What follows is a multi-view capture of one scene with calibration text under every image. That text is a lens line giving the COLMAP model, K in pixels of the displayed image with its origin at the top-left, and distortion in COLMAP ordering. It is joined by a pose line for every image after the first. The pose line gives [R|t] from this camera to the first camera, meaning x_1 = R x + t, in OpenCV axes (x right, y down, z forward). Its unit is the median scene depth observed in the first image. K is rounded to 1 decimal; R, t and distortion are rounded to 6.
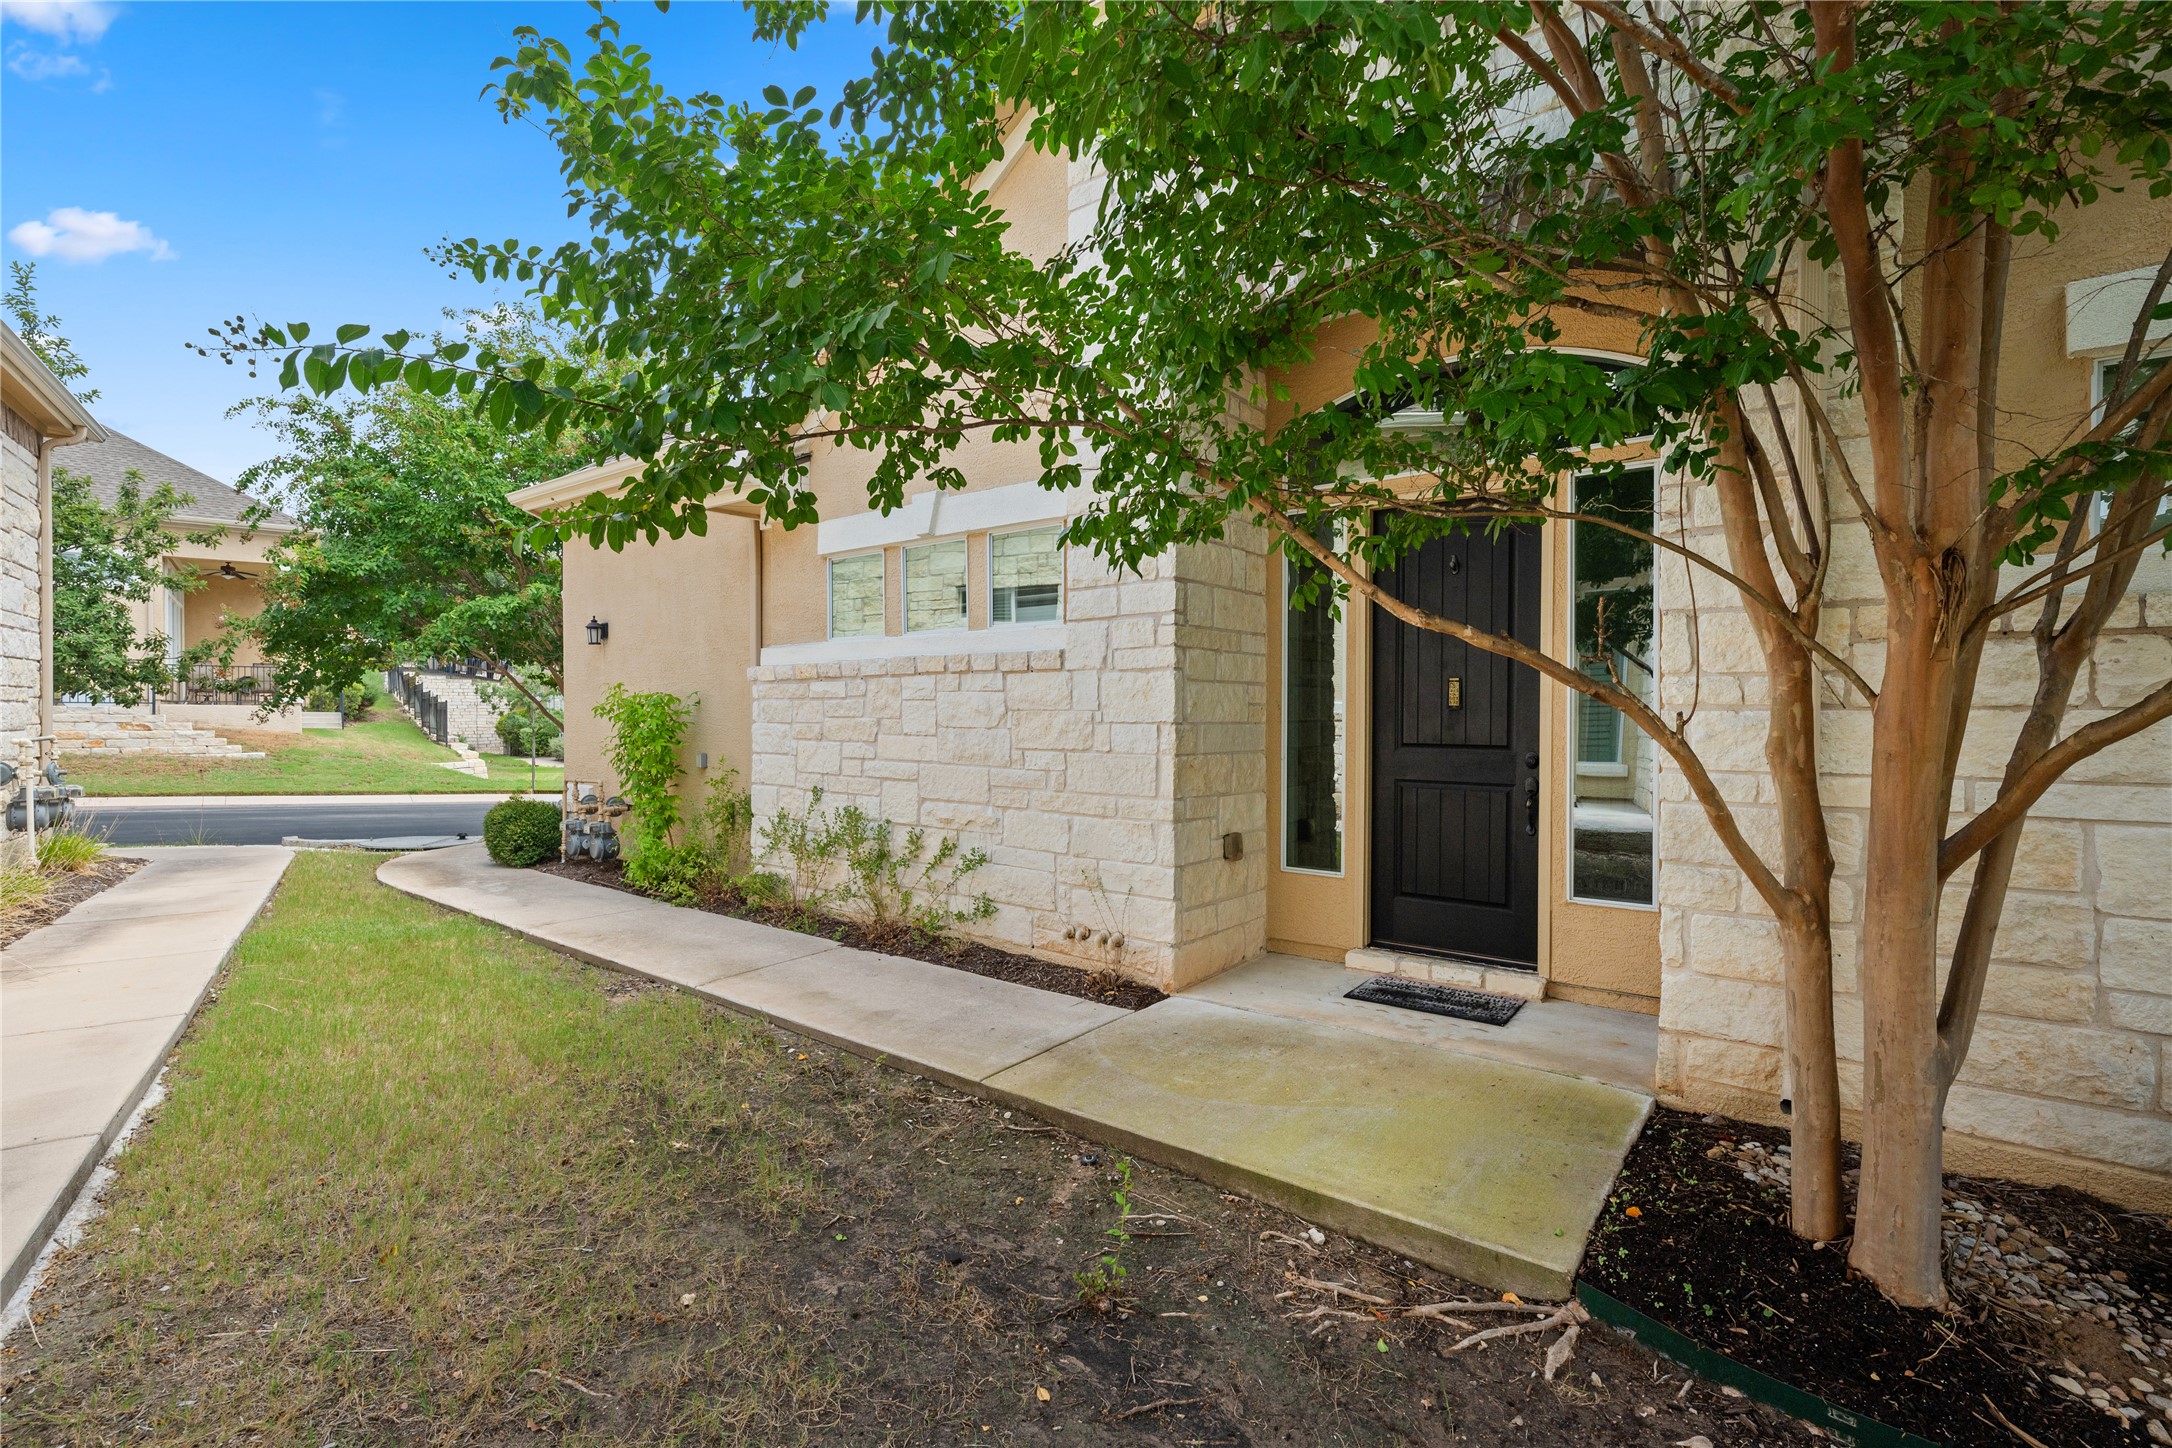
lens RADIAL K [[971.1, 0, 1088.5], [0, 971.1, 722.1], [0, 0, 1]] dist [-0.002898, -0.000268]
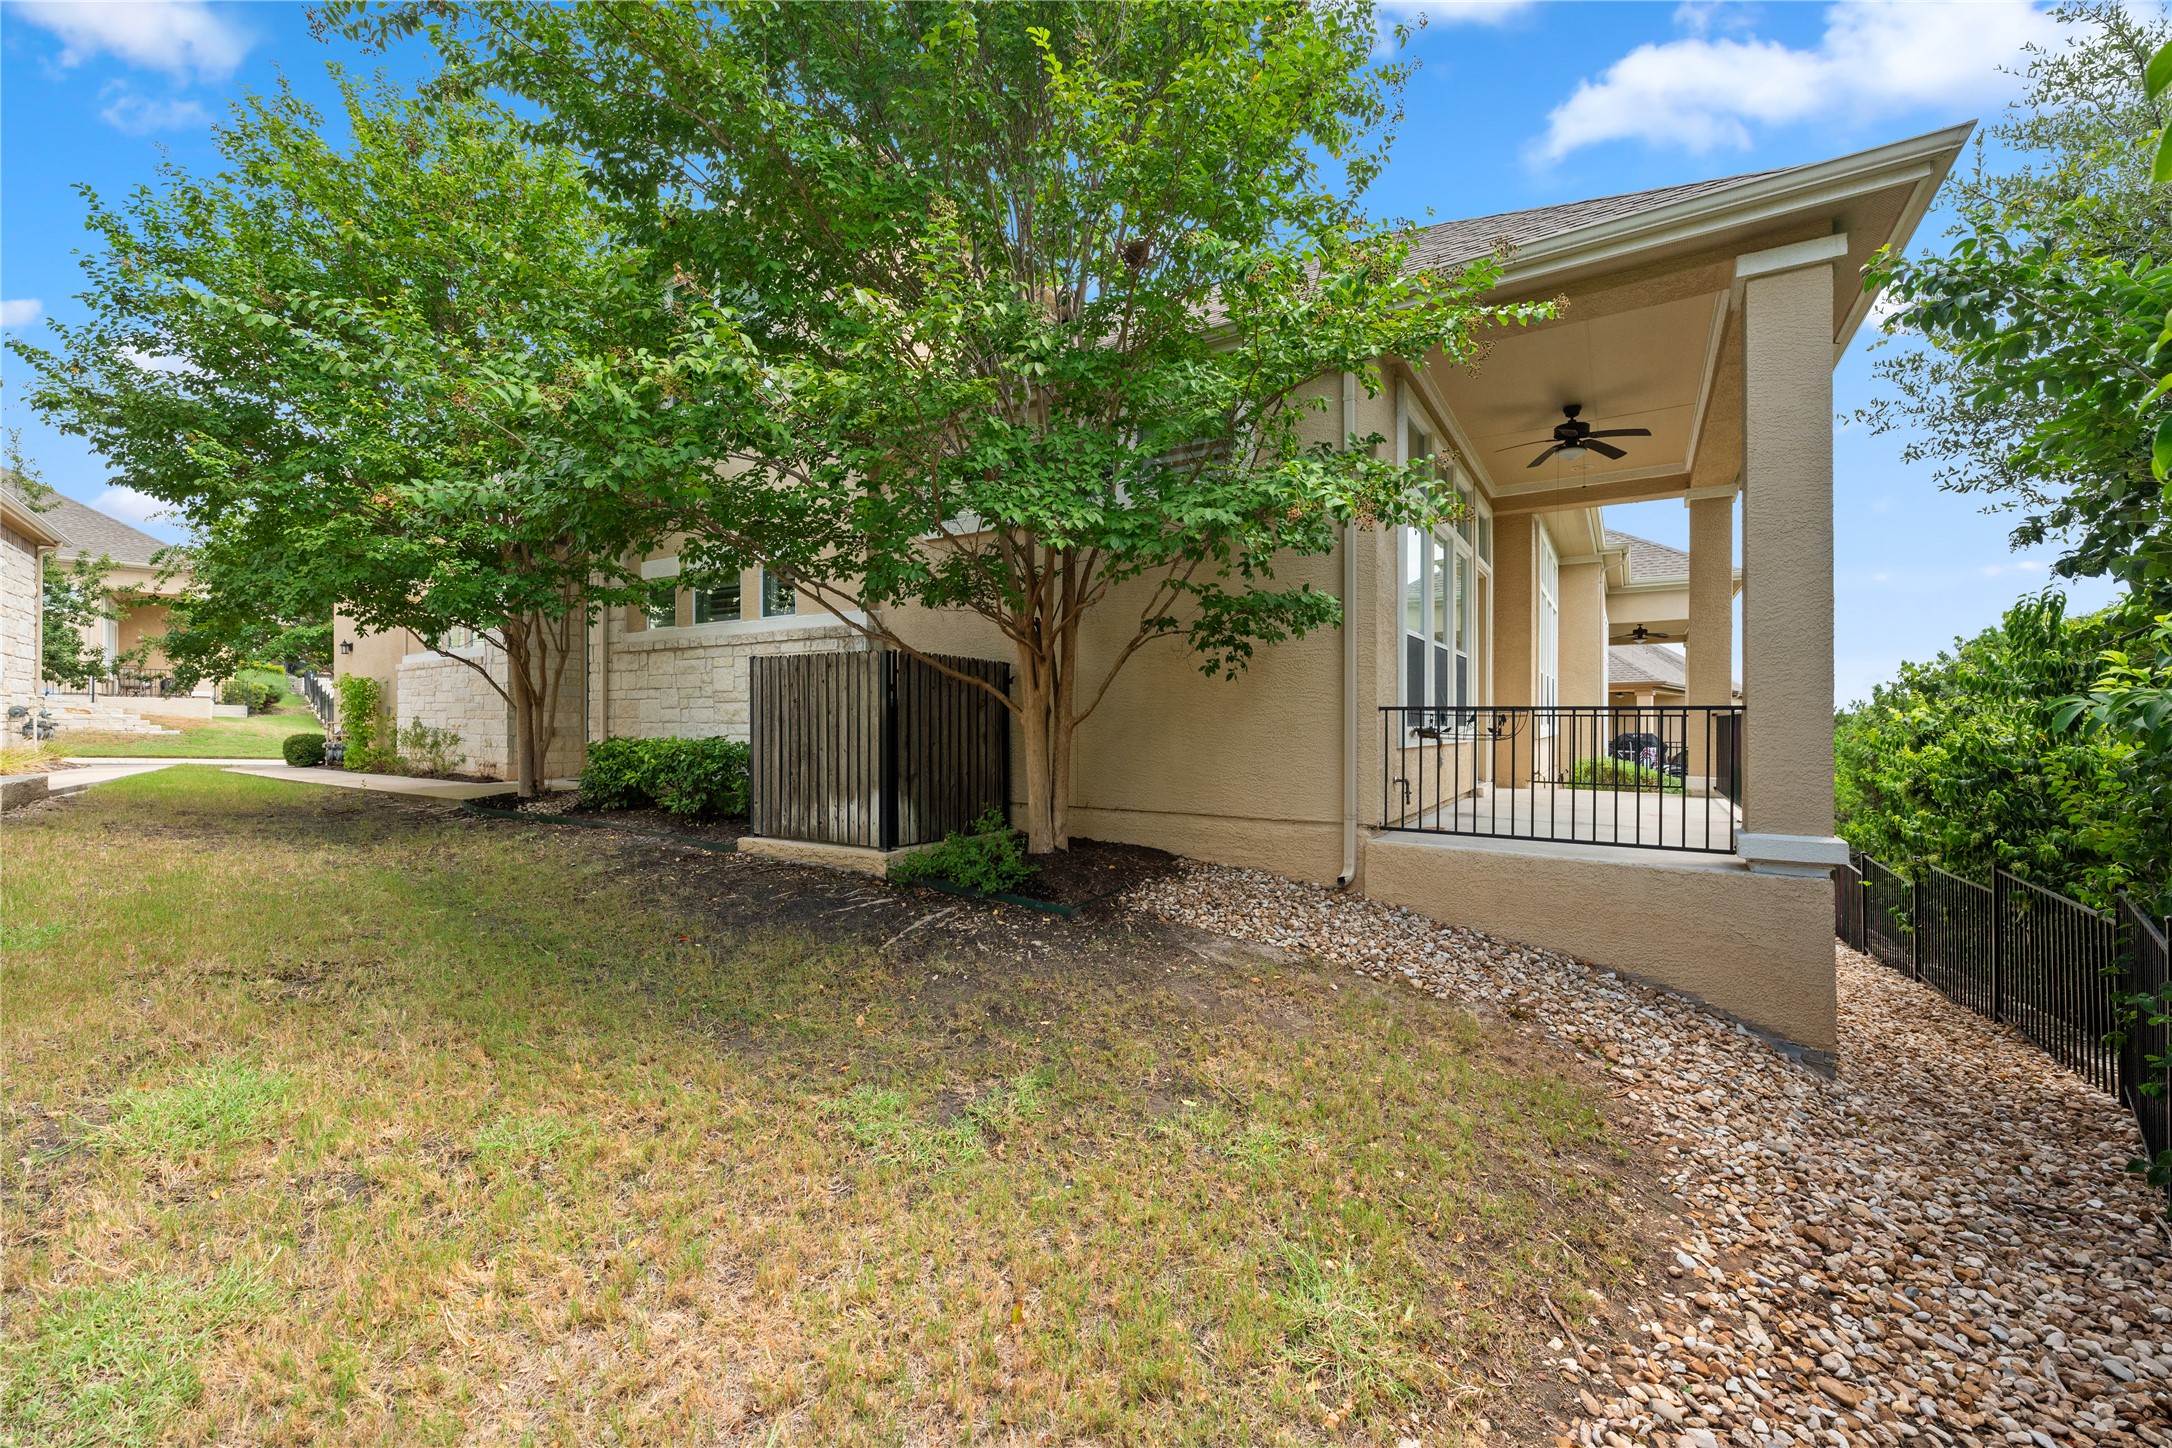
lens RADIAL K [[862.7, 0, 1082.6], [0, 862.7, 721.0], [0, 0, 1]] dist [-0.003138, 0.000455]
pose [[0.995865, 0.001675, 0.090828, 0.610262], [-0.000609, 0.999931, -0.011771, 0.055763], [-0.090842, 0.011667, 0.995797, -0.646620]]
